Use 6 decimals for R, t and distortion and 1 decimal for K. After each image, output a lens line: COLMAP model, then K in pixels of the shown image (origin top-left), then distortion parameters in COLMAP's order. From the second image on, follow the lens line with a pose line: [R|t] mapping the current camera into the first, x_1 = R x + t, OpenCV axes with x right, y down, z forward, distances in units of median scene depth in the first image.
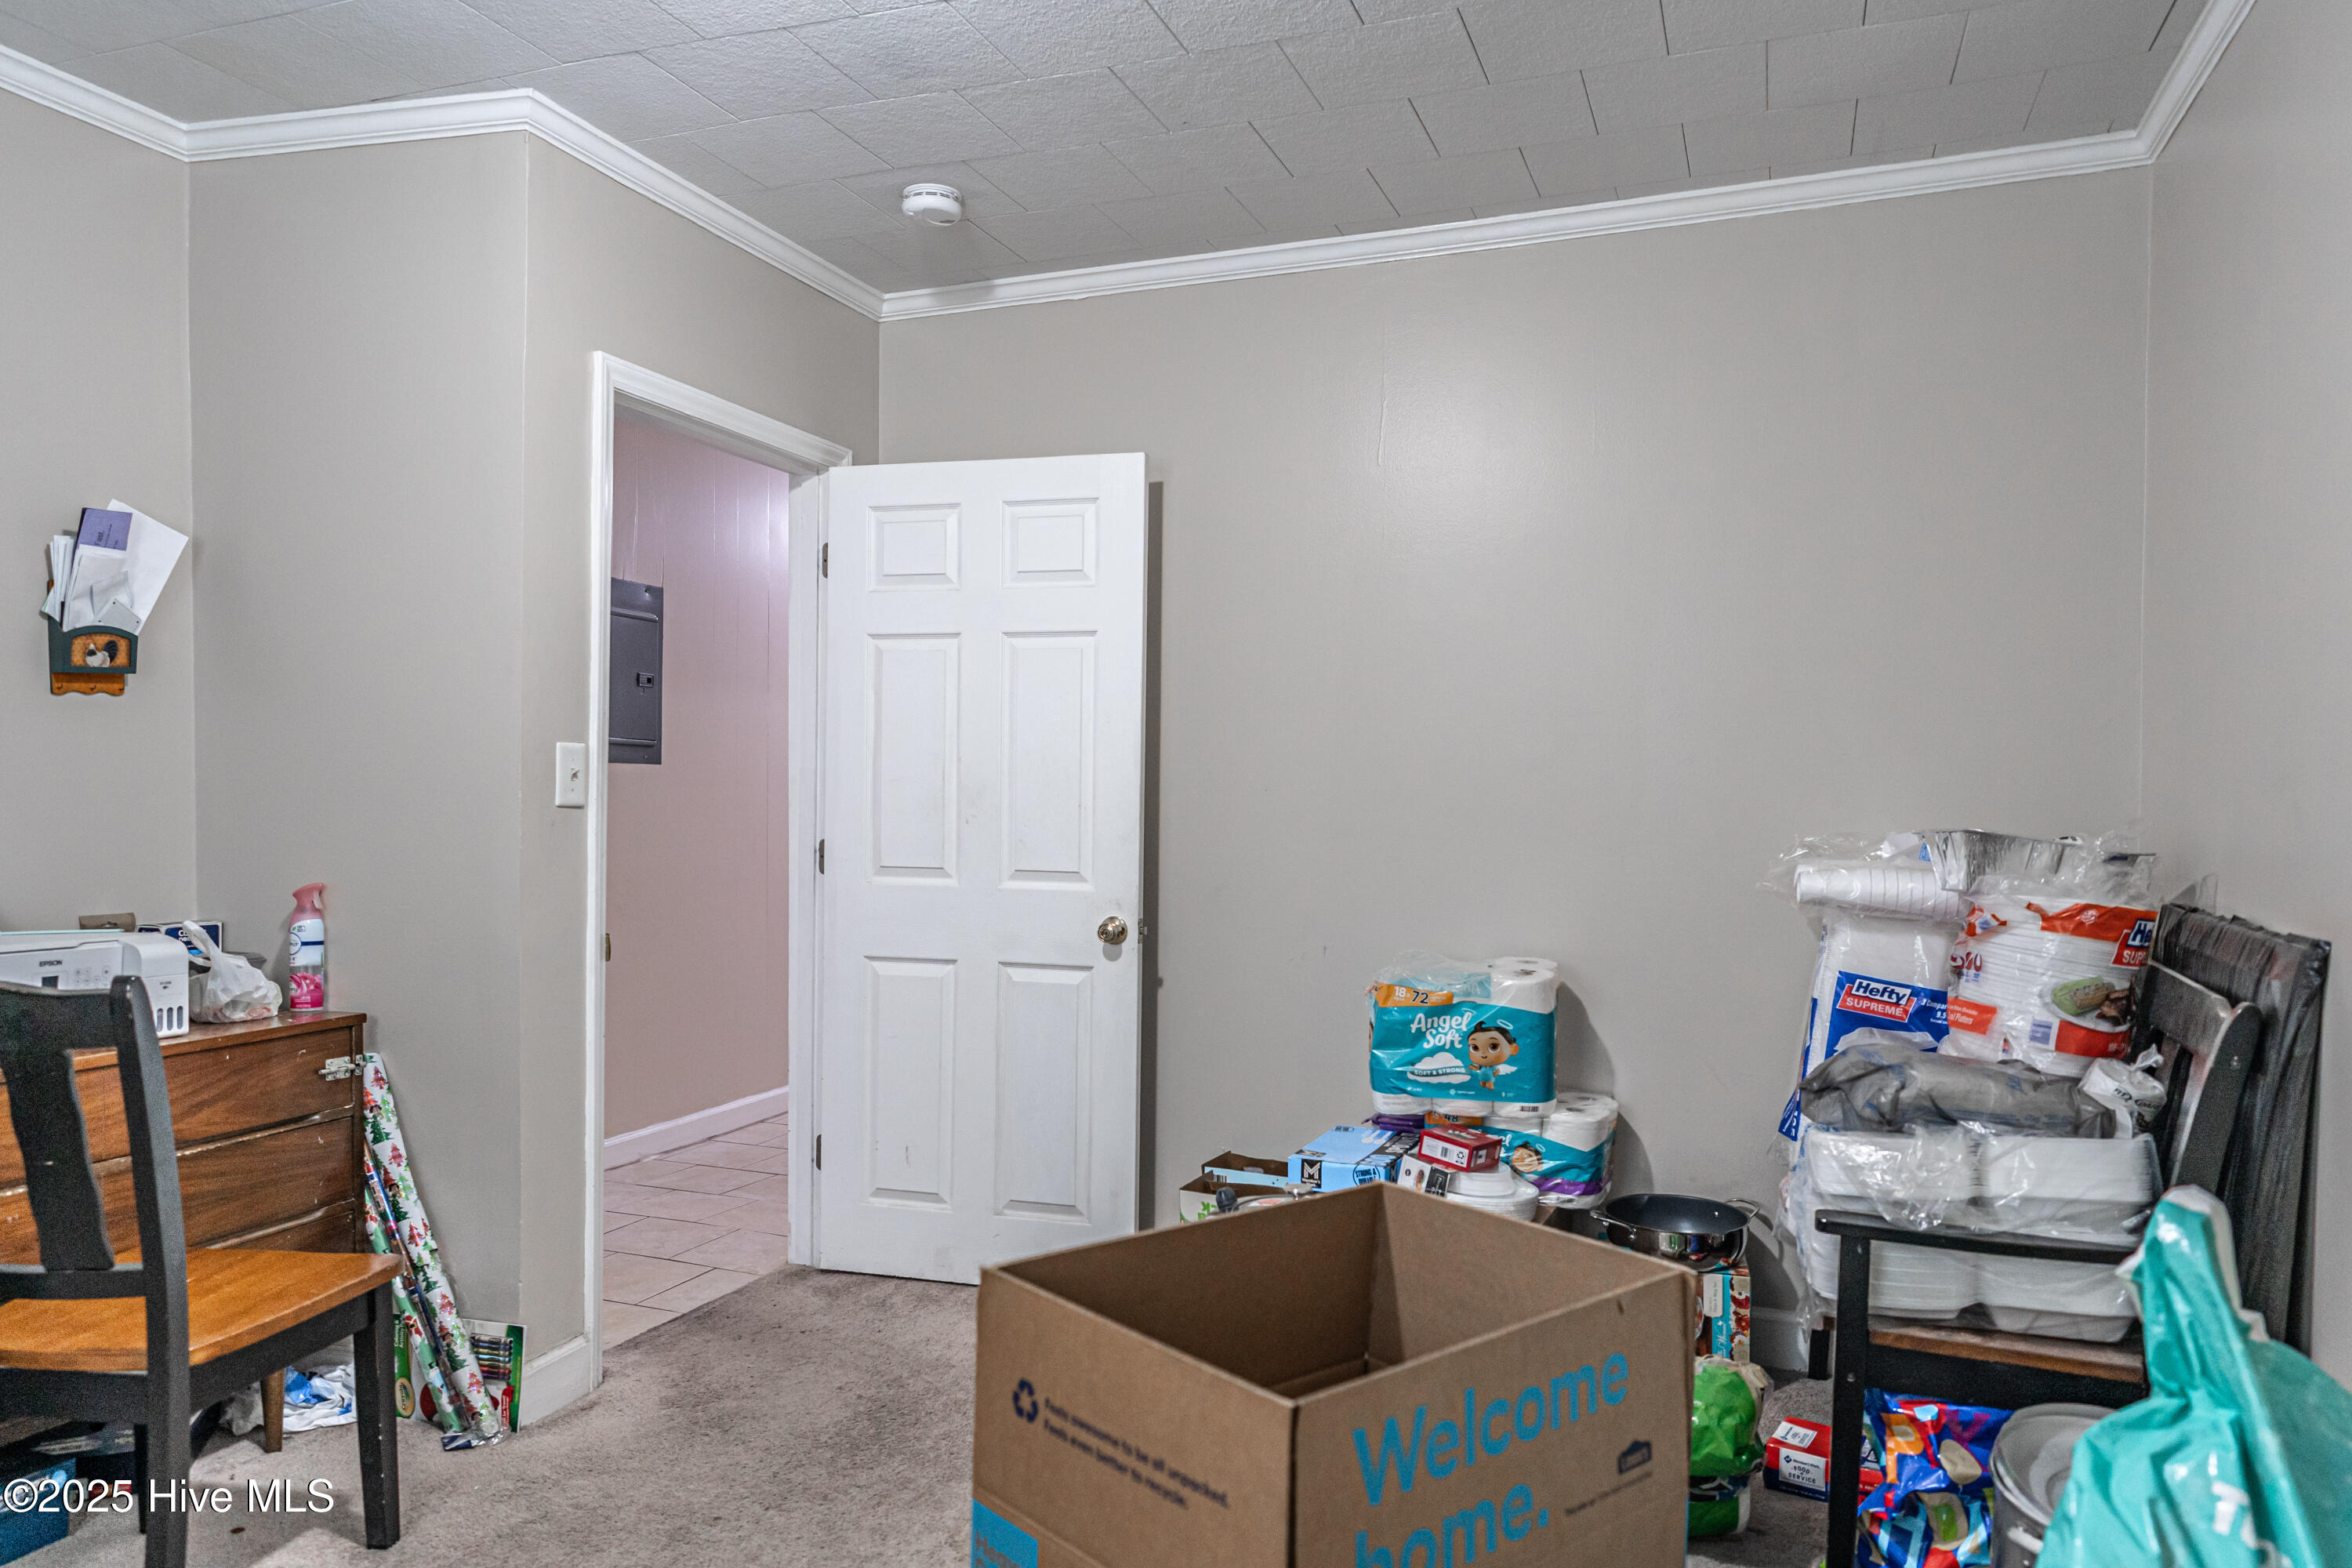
lens RADIAL K [[1626.0, 0, 1154.9], [0, 1626.0, 795.1], [0, 0, 1]] dist [-0.003038, 0.003590]
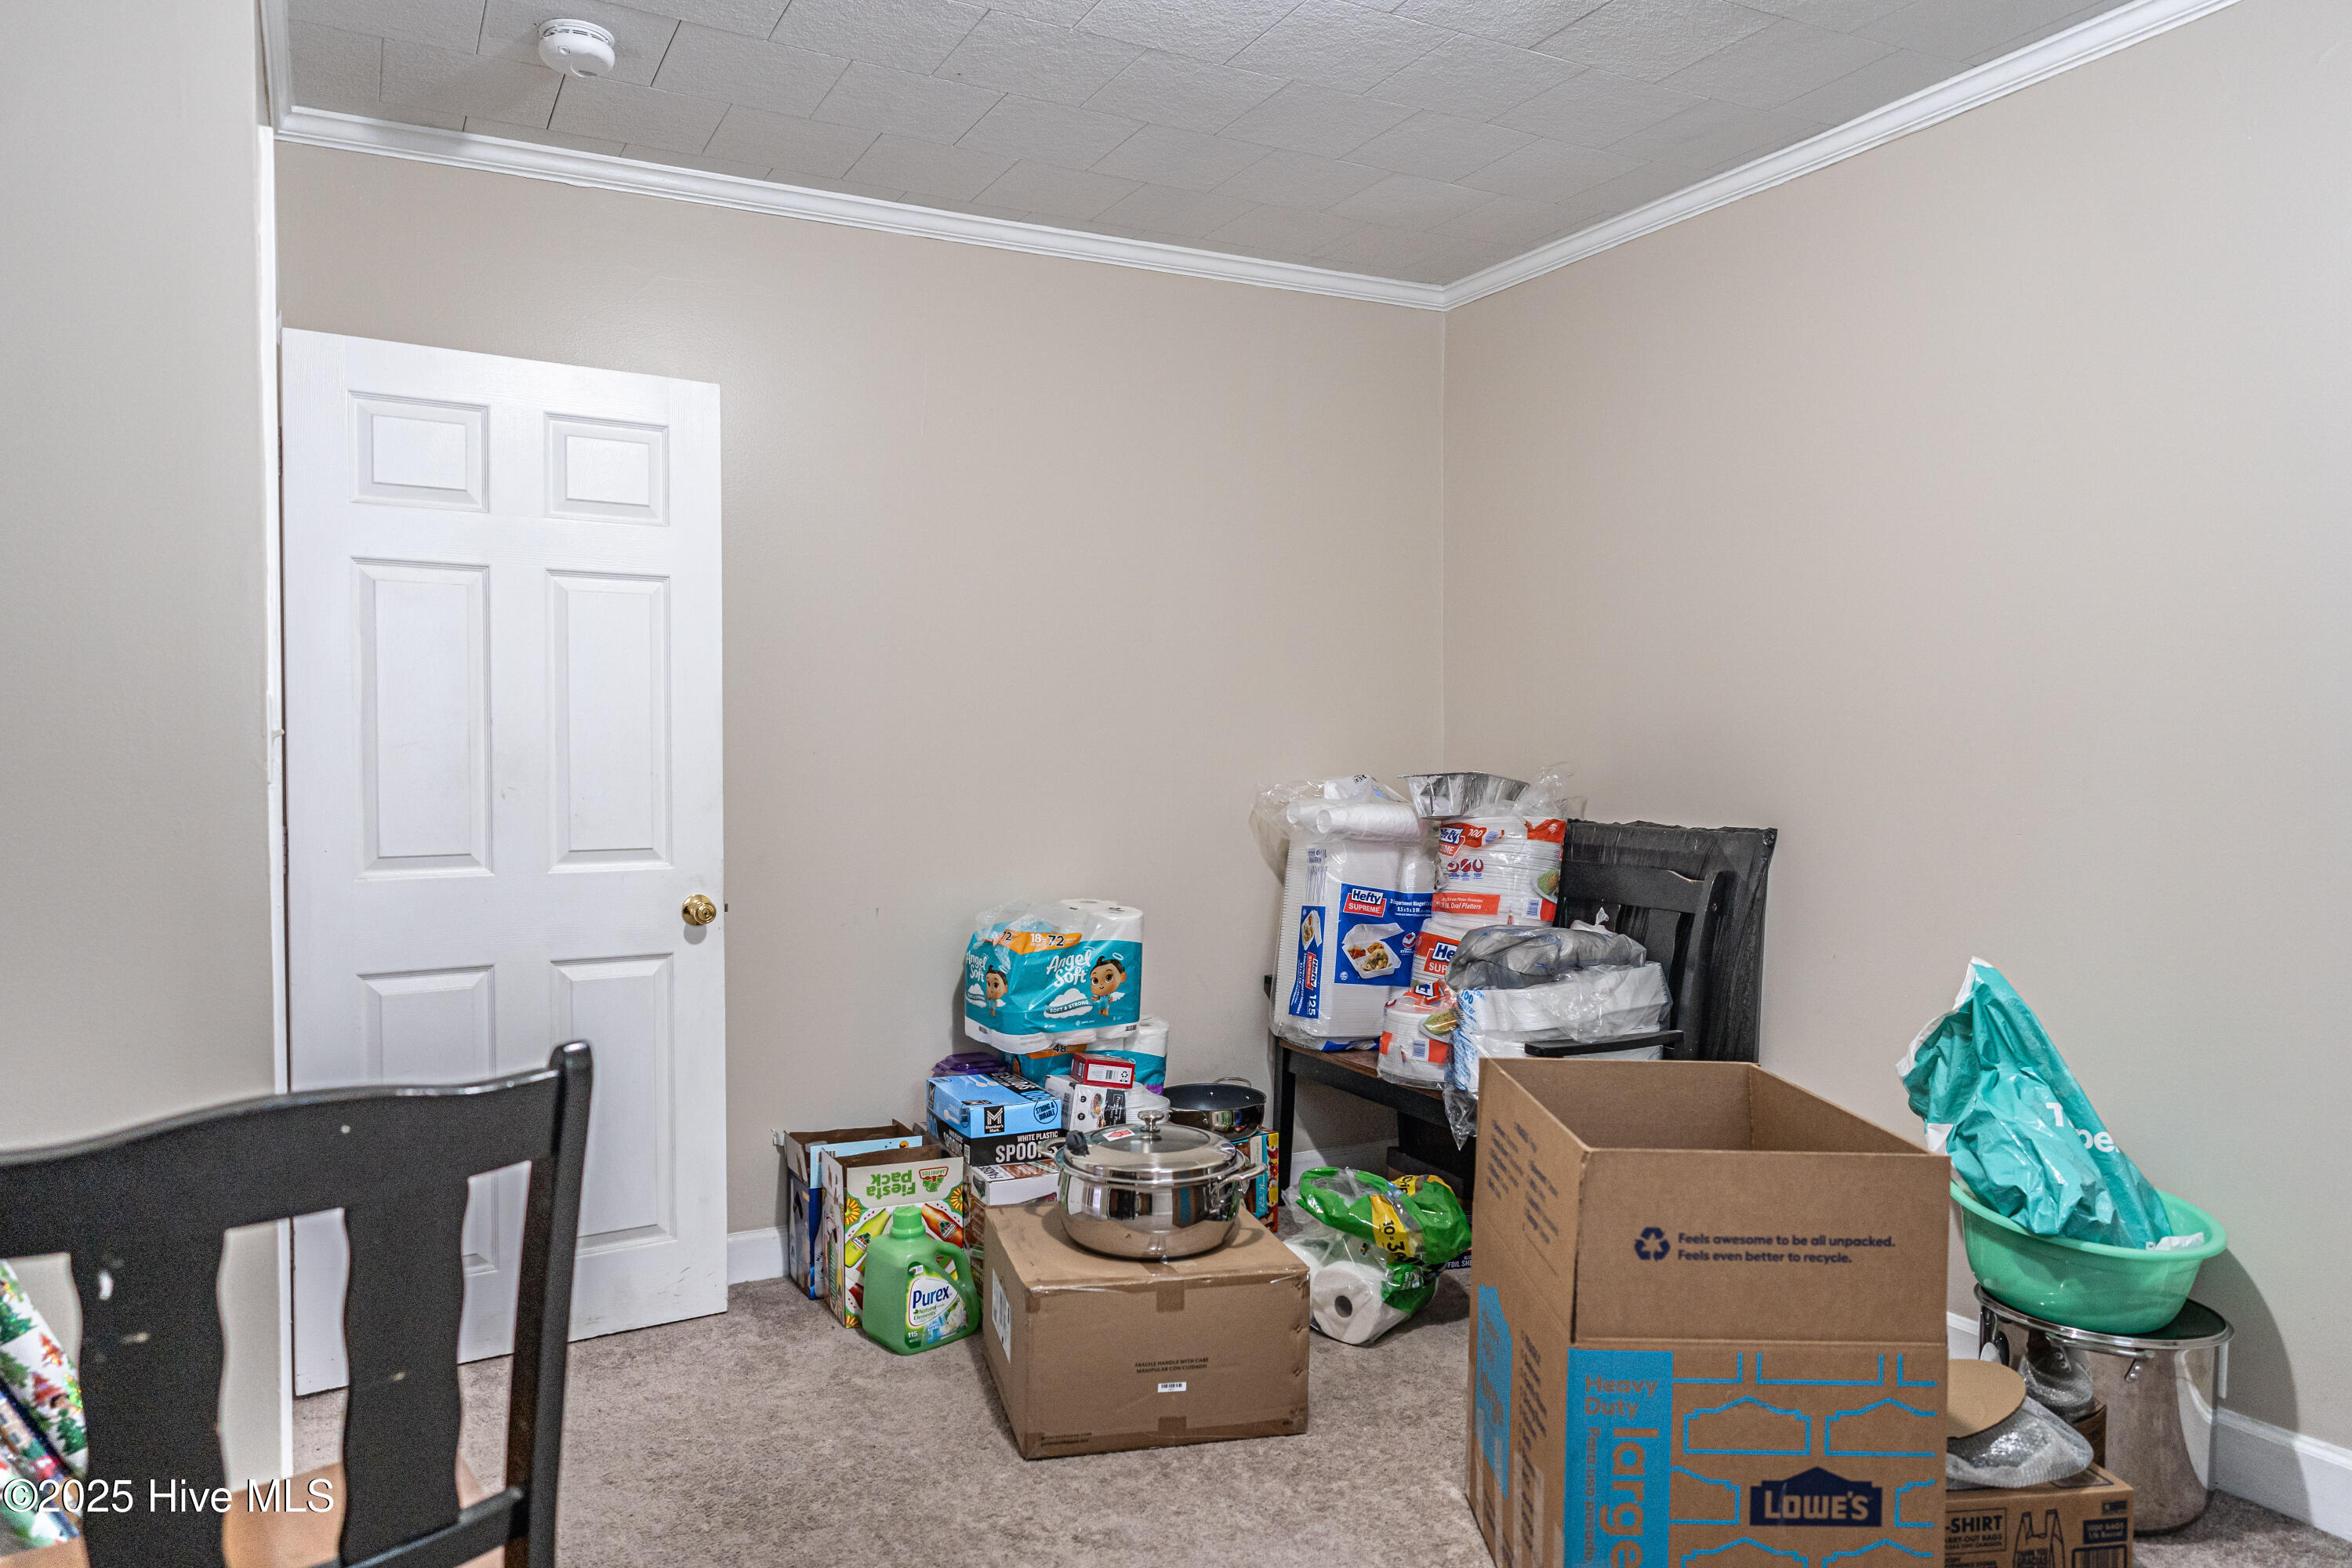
lens RADIAL K [[1626.0, 0, 1154.9], [0, 1626.0, 795.1], [0, 0, 1]] dist [-0.003038, 0.003590]
pose [[0.638832, -0.032066, 0.768678, -0.642639], [0.015905, 0.999468, 0.028475, -0.002847], [-0.769182, -0.005965, 0.639002, 0.262289]]
